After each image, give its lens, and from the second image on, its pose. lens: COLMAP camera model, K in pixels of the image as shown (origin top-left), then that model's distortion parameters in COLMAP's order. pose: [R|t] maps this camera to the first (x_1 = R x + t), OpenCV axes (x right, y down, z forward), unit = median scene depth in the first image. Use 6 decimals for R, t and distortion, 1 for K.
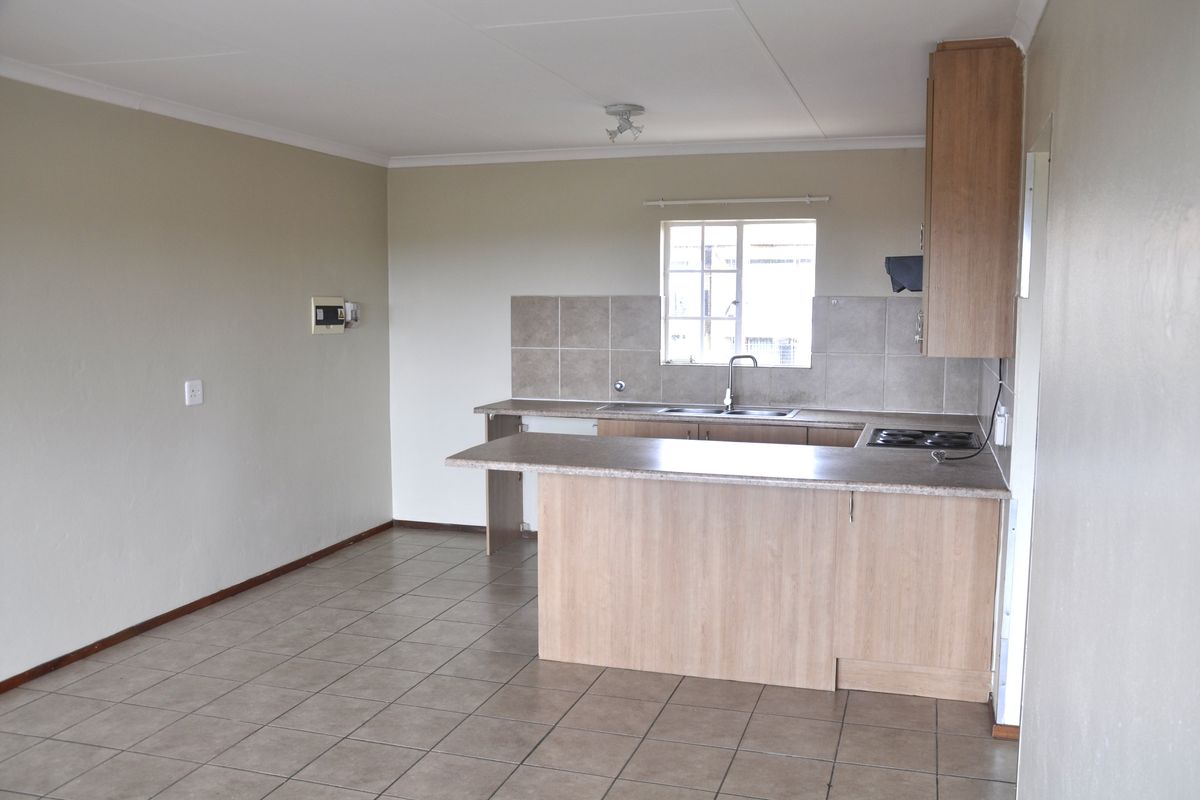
lens RADIAL K [[1034.7, 0, 606.2], [0, 1034.7, 406.3], [0, 0, 1]] dist [-0.123015, 0.174617]
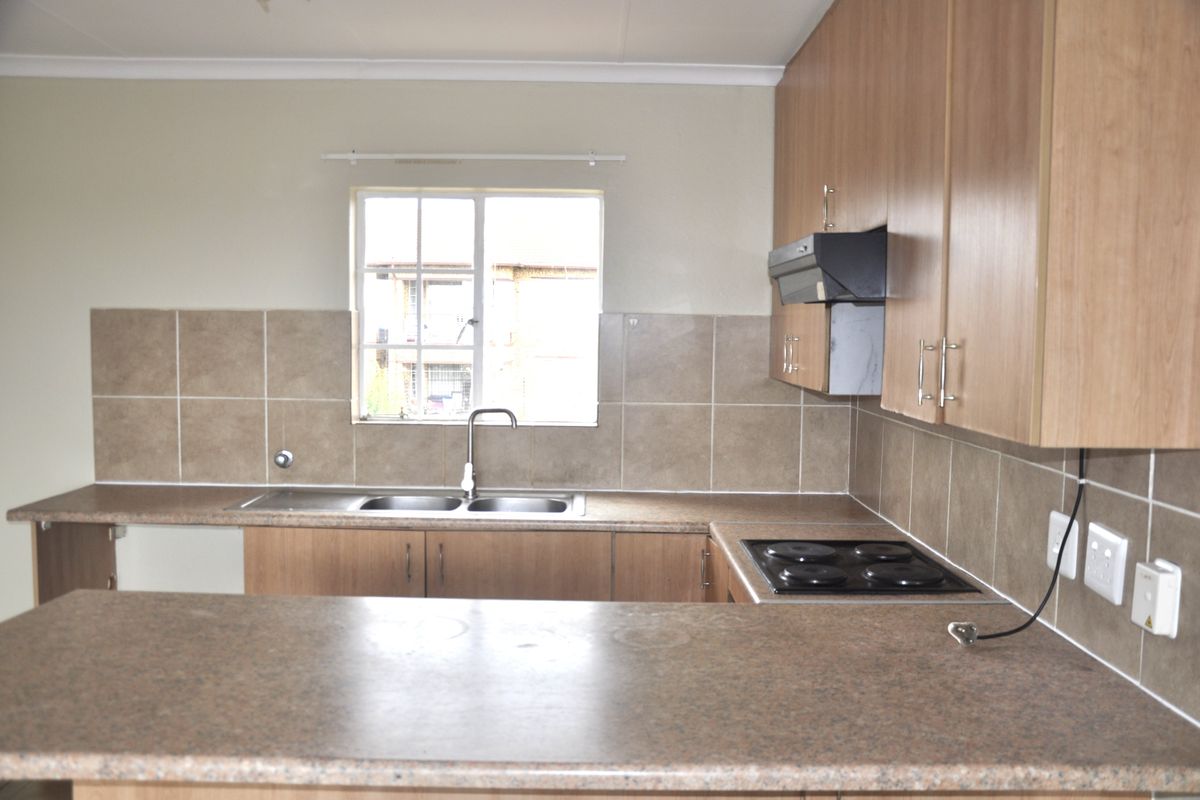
lens RADIAL K [[1034.7, 0, 606.2], [0, 1034.7, 406.3], [0, 0, 1]] dist [-0.123015, 0.174617]
pose [[0.951003, -0.013627, 0.308882, 0.008143], [0.020908, 0.999576, -0.020273, -0.035035], [-0.308474, 0.025737, 0.950884, 0.380007]]
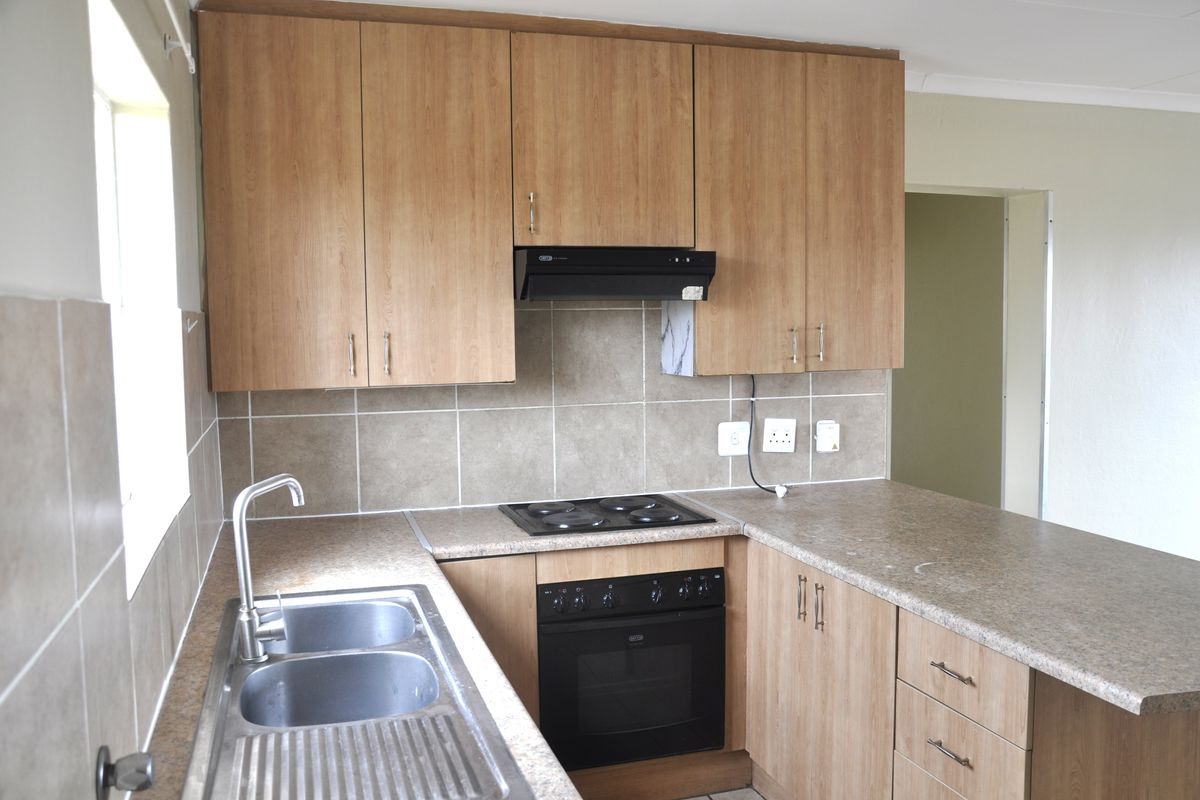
lens RADIAL K [[1008.8, 0, 600.0], [0, 1008.8, 400.0], [0, 0, 1]] dist [-0.130182, 0.141154]
pose [[-0.568509, -0.062689, 0.820285, -0.183876], [0.094881, 0.985443, 0.141069, -0.106167], [-0.817188, 0.158029, -0.554285, 1.031559]]
